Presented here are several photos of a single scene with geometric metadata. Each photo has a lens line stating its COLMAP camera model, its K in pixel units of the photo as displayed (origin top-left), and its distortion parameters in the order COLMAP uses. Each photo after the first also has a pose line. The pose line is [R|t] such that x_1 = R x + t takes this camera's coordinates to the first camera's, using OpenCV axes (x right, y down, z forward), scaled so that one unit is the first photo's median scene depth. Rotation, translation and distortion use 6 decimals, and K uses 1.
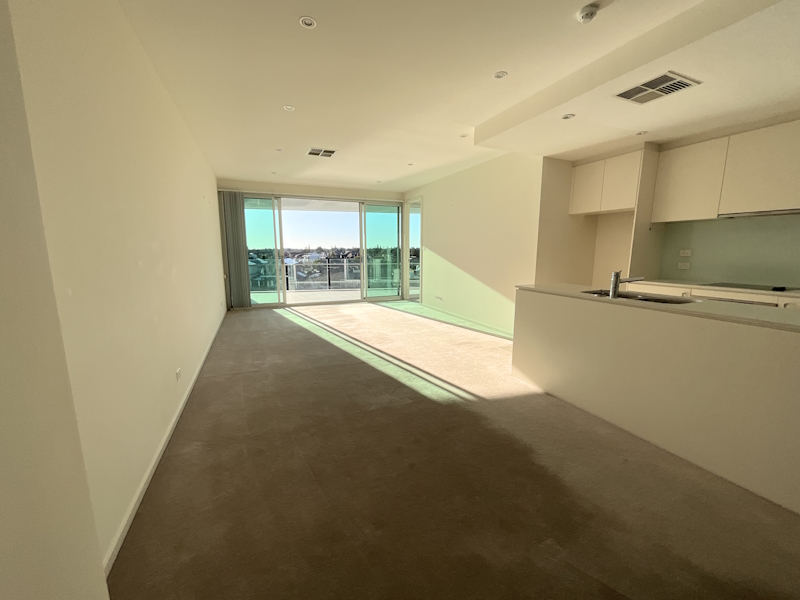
lens RADIAL K [[323.7, 0, 400.0], [0, 323.7, 300.0], [0, 0, 1]] dist [0.001926, 0.000168]
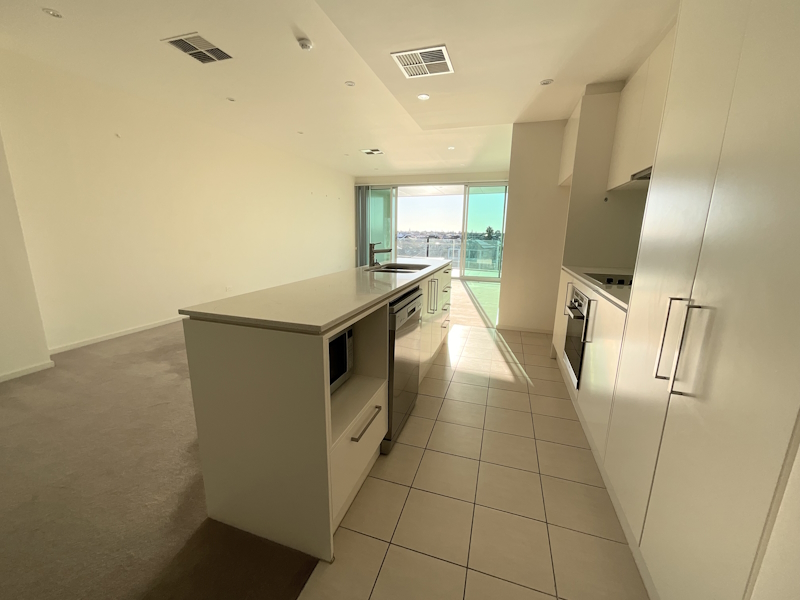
lens RADIAL K [[323.7, 0, 400.0], [0, 323.7, 300.0], [0, 0, 1]] dist [0.001926, 0.000168]
pose [[0.748525, 0.147844, -0.646415, 0.527850], [-0.116205, 0.988989, 0.091633, -0.001760], [0.652845, 0.006527, 0.757464, 0.070651]]
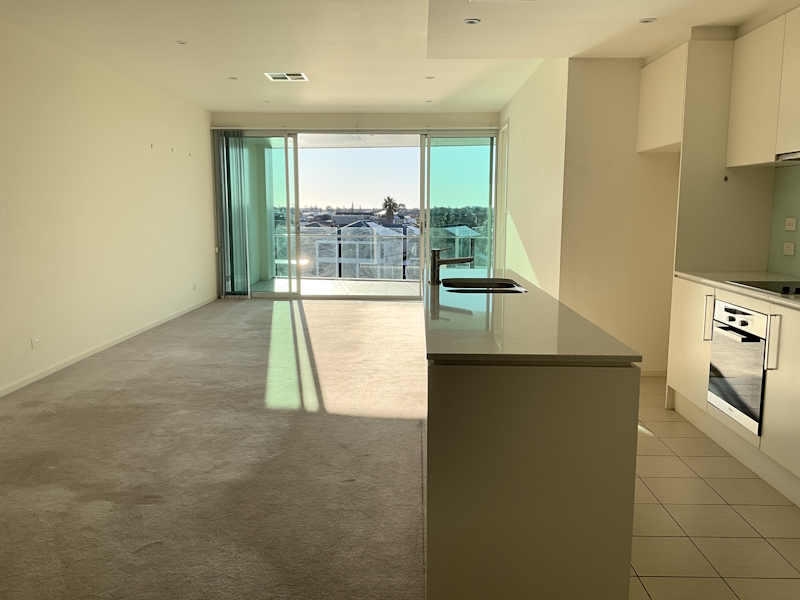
lens RADIAL K [[655.9, 0, 400.0], [0, 655.9, 300.0], [0, 0, 1]] dist [0.064336, -0.100759]
pose [[0.905247, 0.060049, -0.420620, 0.428142], [-0.066785, 0.997767, -0.001289, 0.011941], [0.419604, 0.029258, 0.907236, -0.130493]]
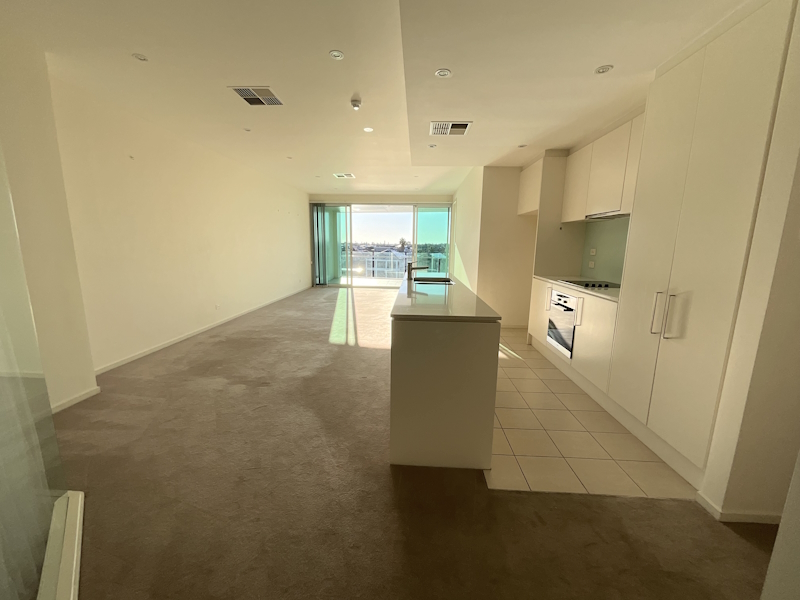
lens RADIAL K [[323.7, 0, 400.0], [0, 323.7, 300.0], [0, 0, 1]] dist [0.001926, 0.000168]
pose [[0.894470, 0.087308, -0.438521, 0.444836], [-0.080777, 0.996167, 0.033567, 0.012489], [0.439771, 0.005398, 0.898094, -0.107759]]
